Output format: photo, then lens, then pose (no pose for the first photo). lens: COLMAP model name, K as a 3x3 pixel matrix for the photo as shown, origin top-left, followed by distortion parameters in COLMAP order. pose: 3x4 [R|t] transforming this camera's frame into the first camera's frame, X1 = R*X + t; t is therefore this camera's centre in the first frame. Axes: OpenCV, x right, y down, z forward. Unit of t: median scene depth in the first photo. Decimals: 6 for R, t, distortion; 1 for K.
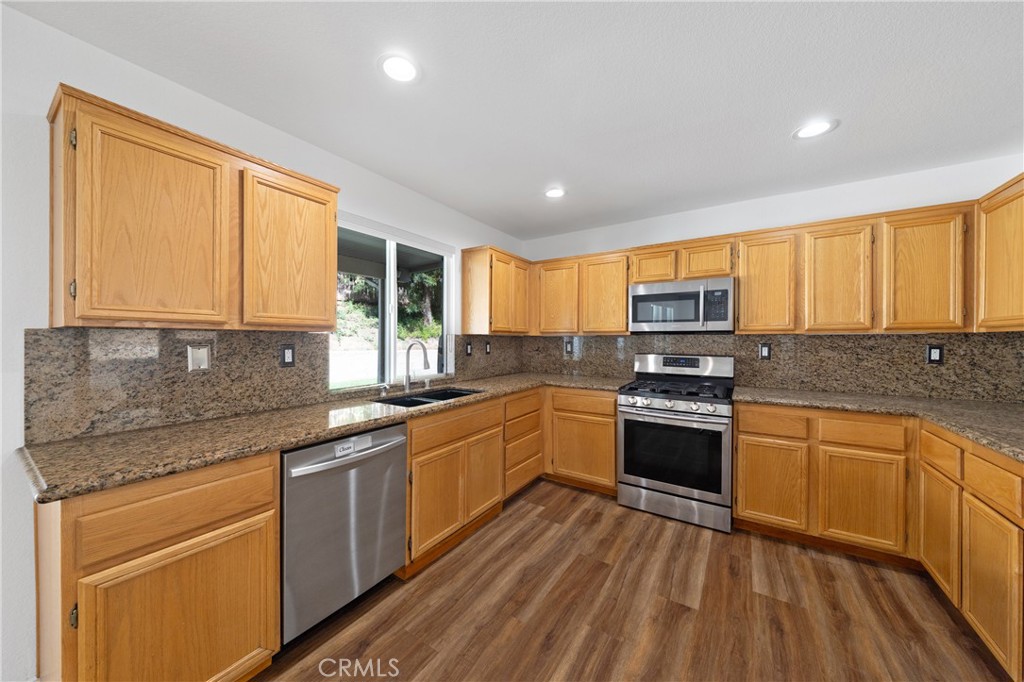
lens RADIAL K [[356.2, 0, 508.1], [0, 356.2, 343.0], [0, 0, 1]] dist [0.015659, -0.007917]
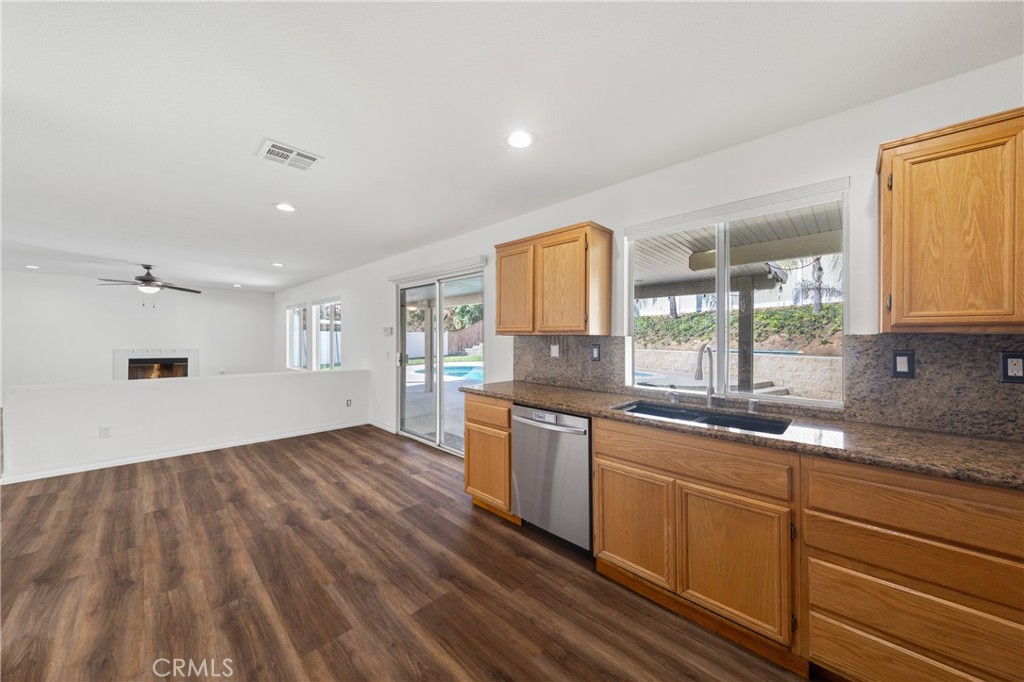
lens RADIAL K [[358.5, 0, 511.3], [0, 358.5, 342.3], [0, 0, 1]] dist [0.007867, -0.003325]
pose [[-0.188147, 0.003261, -0.982135, 0.626586], [-0.020350, 0.999767, 0.007219, -0.006417], [0.981930, 0.021345, -0.188037, 0.744226]]
